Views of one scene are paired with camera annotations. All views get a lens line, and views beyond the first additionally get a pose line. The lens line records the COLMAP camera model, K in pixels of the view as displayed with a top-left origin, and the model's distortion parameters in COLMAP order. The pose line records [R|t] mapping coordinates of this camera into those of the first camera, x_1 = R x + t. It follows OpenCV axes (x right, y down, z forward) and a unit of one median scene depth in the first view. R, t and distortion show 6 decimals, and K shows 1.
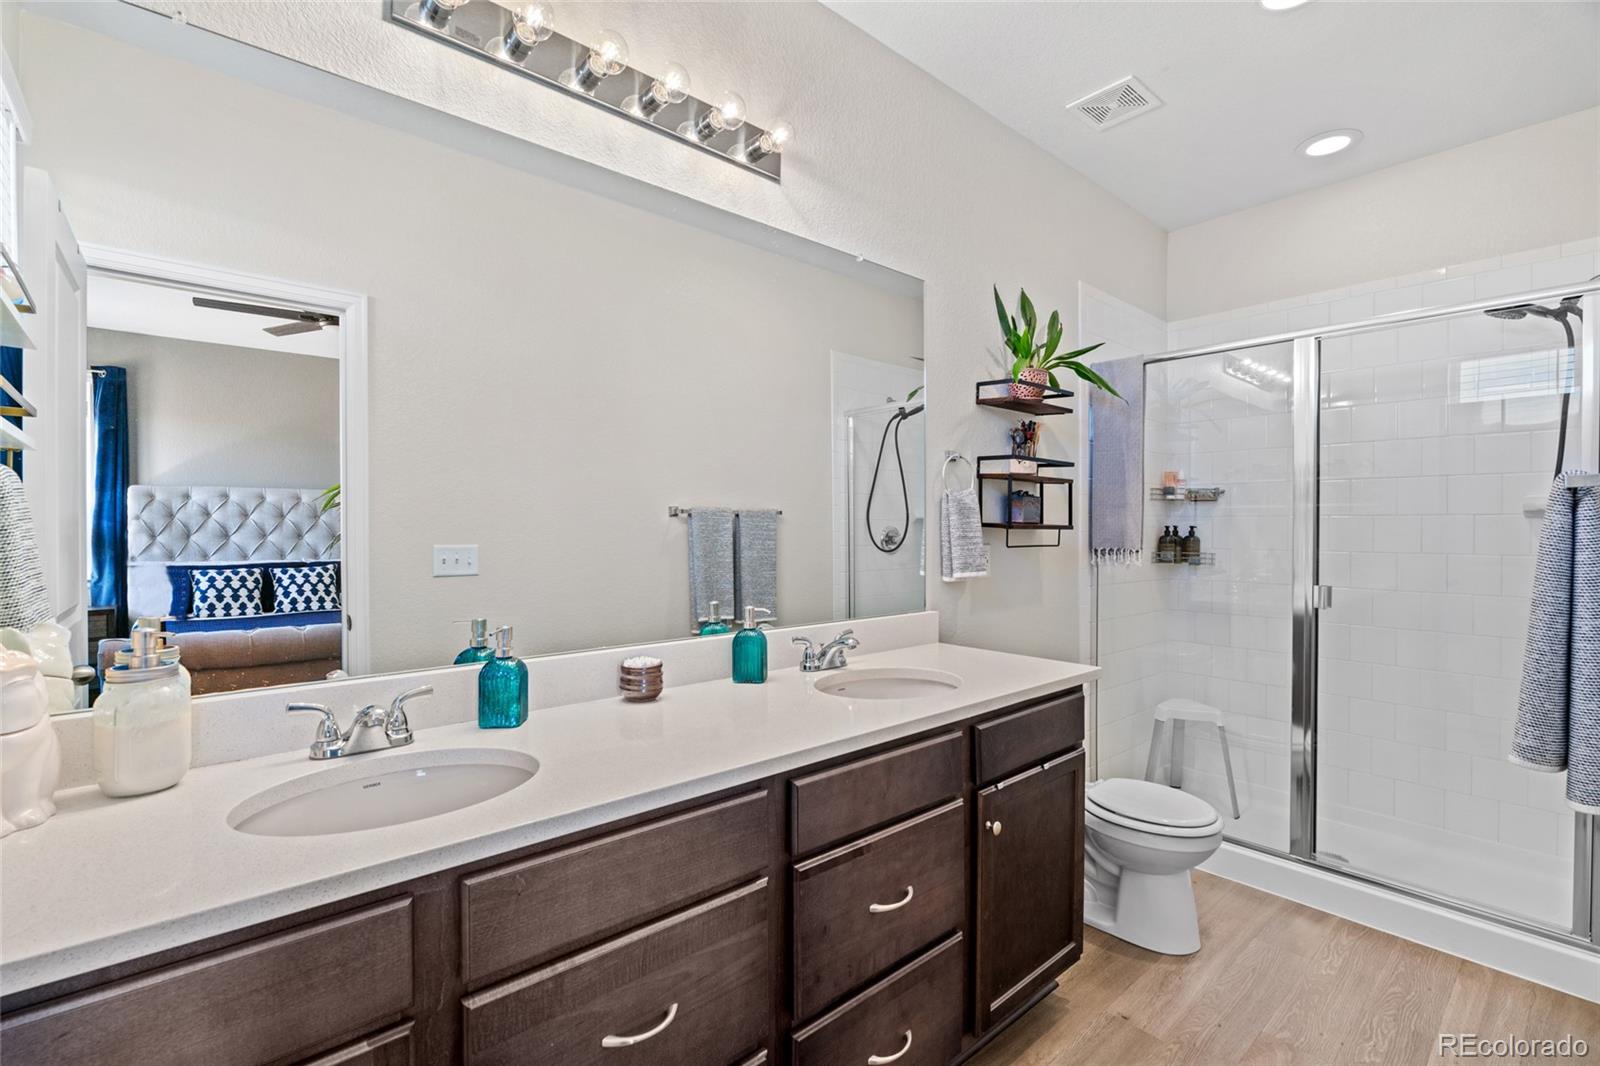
lens RADIAL K [[711.6, 0, 804.6], [0, 711.6, 542.1], [0, 0, 1]] dist [-0.001585, -0.000100]
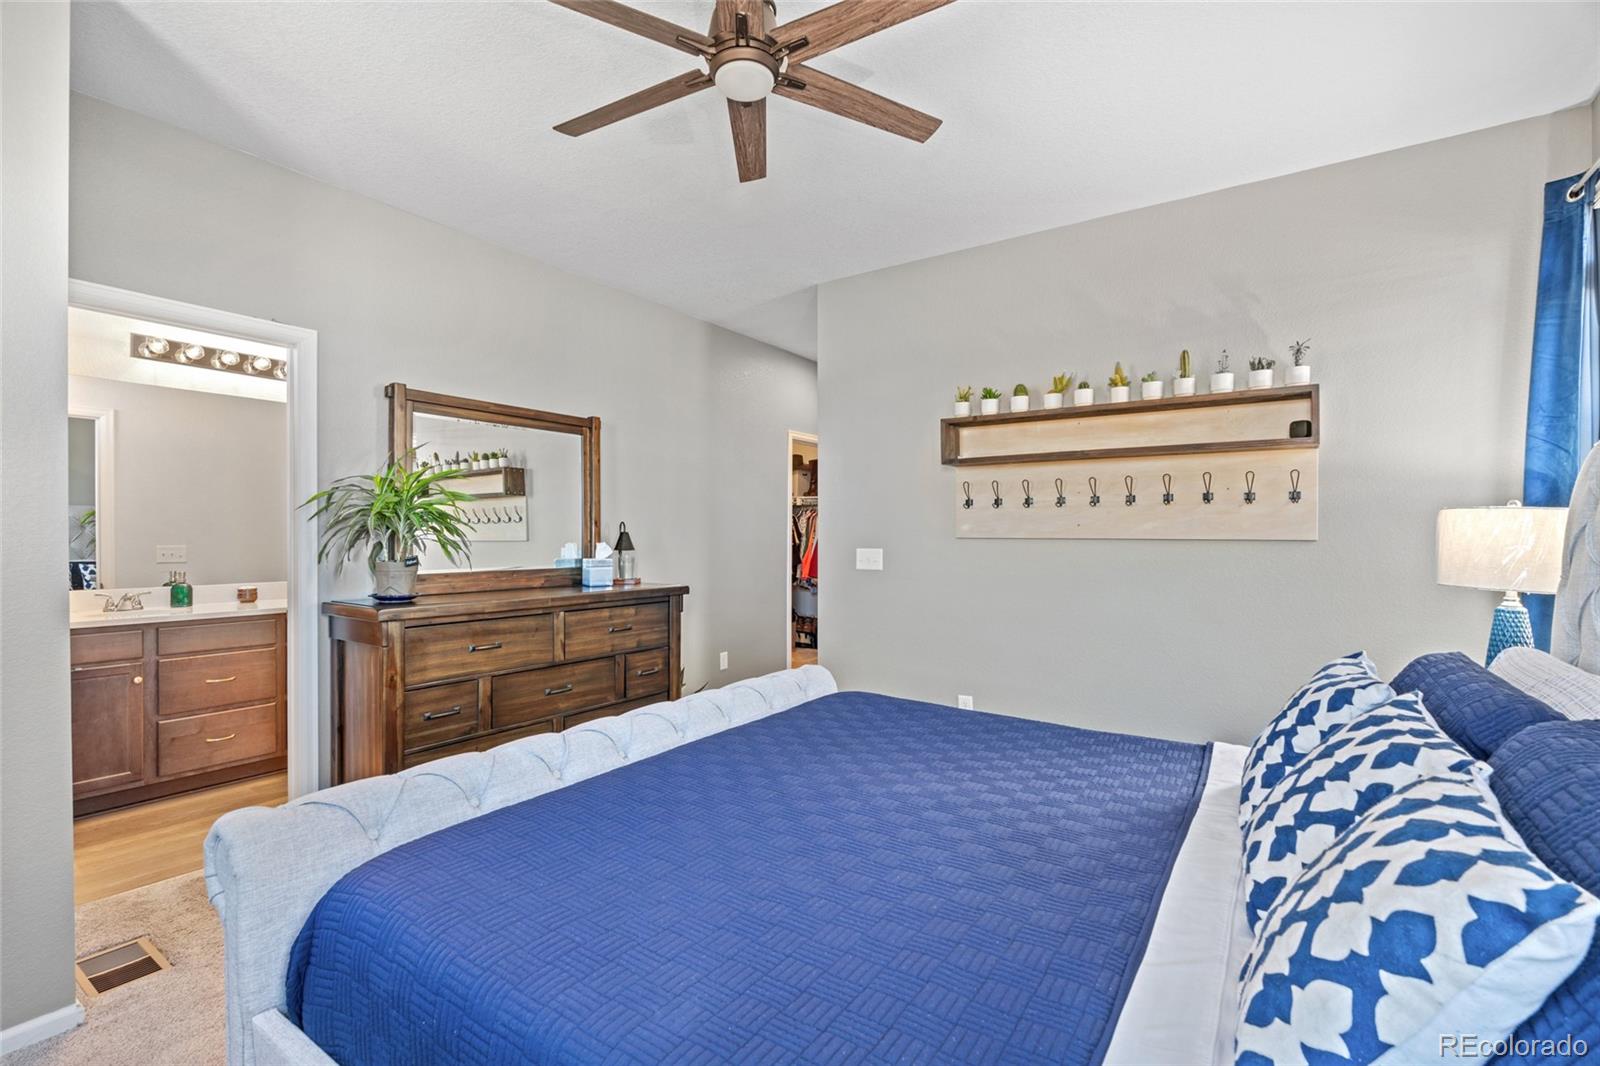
lens RADIAL K [[711.6, 0, 804.6], [0, 711.6, 542.1], [0, 0, 1]] dist [-0.001585, -0.000100]
pose [[0.968673, 0.004129, 0.248305, 1.273834], [-0.001102, 0.999923, -0.012329, 0.035153], [-0.248337, 0.011669, 0.968603, -2.350066]]
